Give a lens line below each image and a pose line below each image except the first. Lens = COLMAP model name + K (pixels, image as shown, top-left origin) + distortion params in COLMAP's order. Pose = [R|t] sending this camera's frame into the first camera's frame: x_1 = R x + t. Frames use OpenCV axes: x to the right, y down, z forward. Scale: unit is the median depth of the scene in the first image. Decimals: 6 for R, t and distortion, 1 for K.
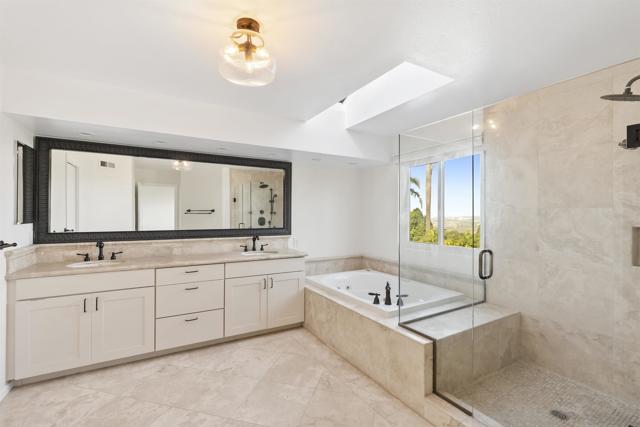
lens RADIAL K [[288.8, 0, 323.2], [0, 288.8, 213.0], [0, 0, 1]] dist [-0.000855, 0.000121]
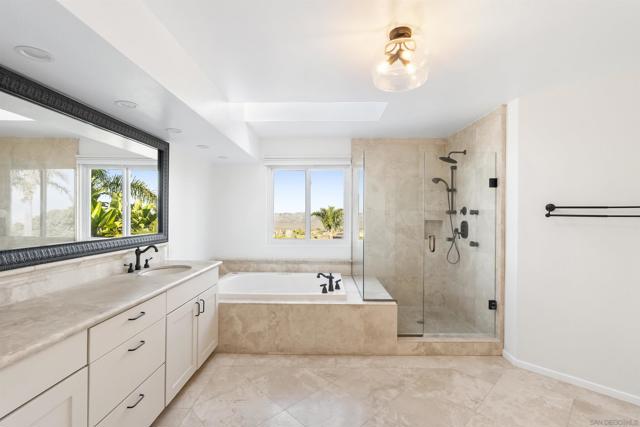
lens RADIAL K [[288.8, 0, 323.2], [0, 288.8, 213.0], [0, 0, 1]] dist [-0.000855, 0.000121]
pose [[0.517985, 0.001870, 0.855388, -0.795855], [-0.006488, 0.999977, 0.001742, -0.001729], [-0.855365, -0.006452, 0.517985, 0.421875]]
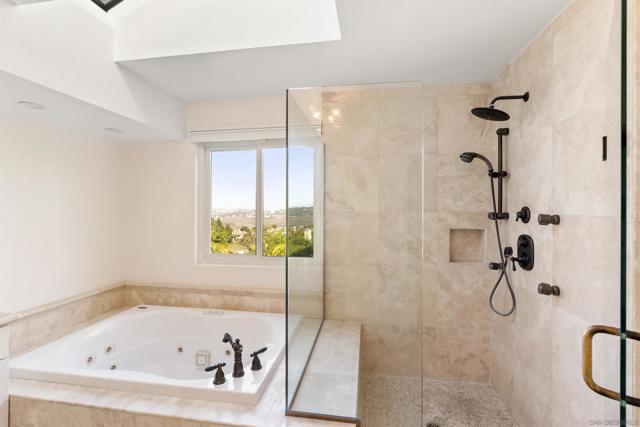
lens RADIAL K [[293.1, 0, 320.4], [0, 293.1, 208.3], [0, 0, 1]] dist [-0.002851, -0.000068]
pose [[0.640884, -0.002089, 0.767635, -0.128505], [-0.003082, 0.999981, 0.005294, -0.030342], [-0.767631, -0.005759, 0.640866, 0.486499]]
